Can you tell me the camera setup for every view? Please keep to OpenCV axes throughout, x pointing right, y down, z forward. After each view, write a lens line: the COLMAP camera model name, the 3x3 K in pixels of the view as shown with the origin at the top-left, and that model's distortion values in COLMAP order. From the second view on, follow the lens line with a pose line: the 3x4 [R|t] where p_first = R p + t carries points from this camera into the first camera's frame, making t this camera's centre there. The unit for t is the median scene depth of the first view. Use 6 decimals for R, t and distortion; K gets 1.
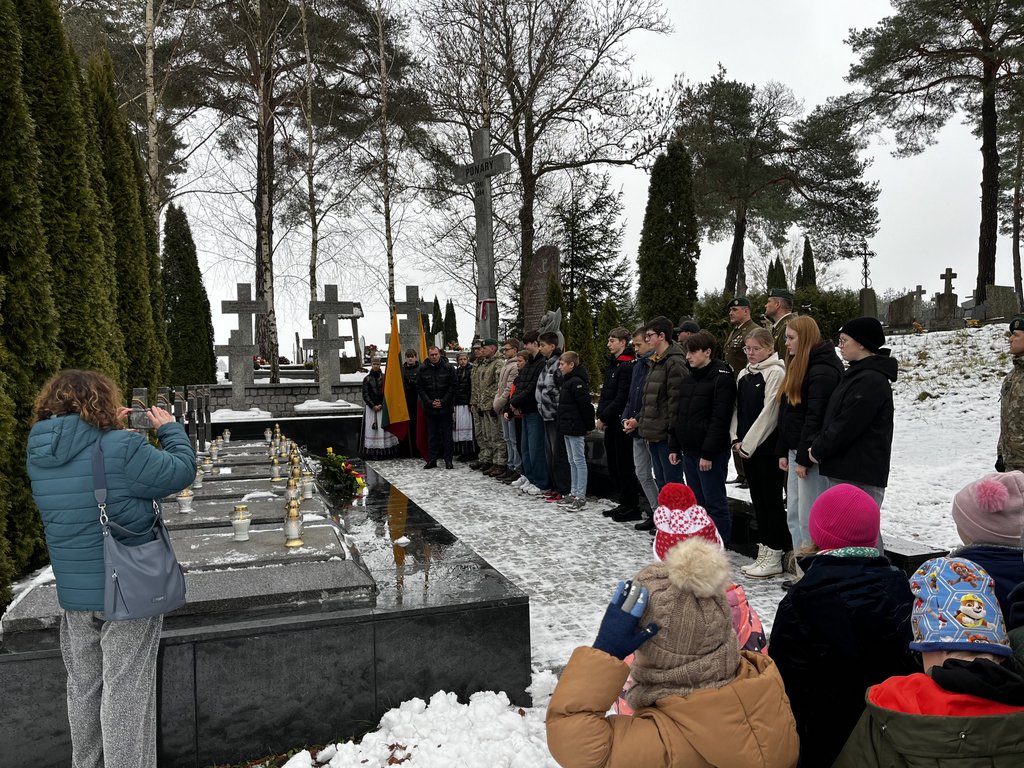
lens RADIAL K [[770.9, 0, 510.8], [0, 770.9, 387.2], [0, 0, 1]] dist [0.065650, -0.085275]
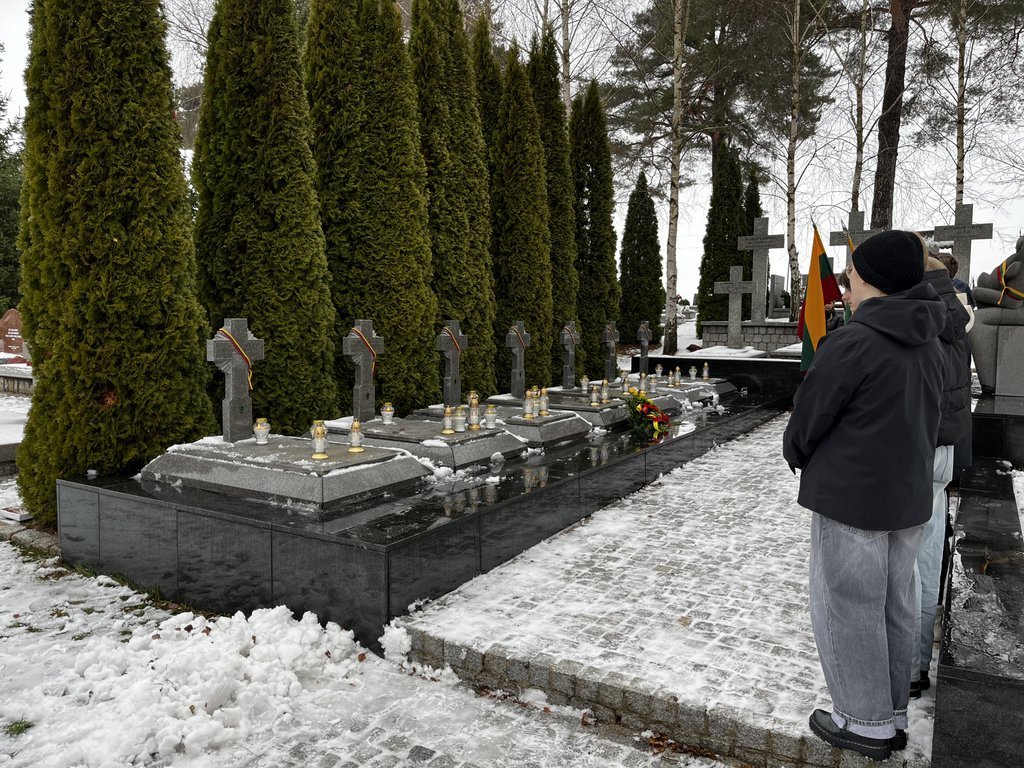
lens RADIAL K [[770.9, 0, 510.8], [0, 770.9, 387.2], [0, 0, 1]] dist [0.065650, -0.085275]
pose [[0.659994, 0.094078, -0.745357, 0.094930], [-0.033324, 0.994818, 0.096057, -0.002834], [0.750532, -0.038559, 0.659709, 0.056651]]
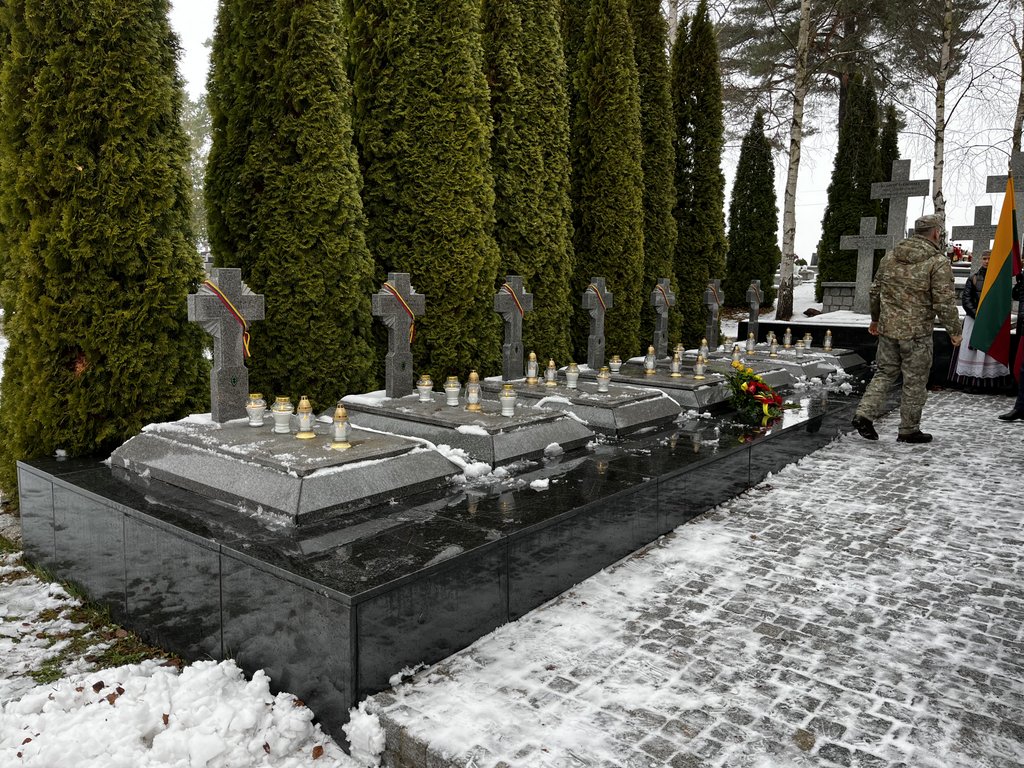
lens RADIAL K [[773.5, 0, 506.3], [0, 773.5, 386.0], [0, 0, 1]] dist [0.063277, -0.080014]
pose [[0.551578, 0.144952, -0.821432, 0.070703], [-0.039417, 0.988214, 0.147915, -0.001263], [0.833192, -0.049209, 0.550791, 0.087008]]
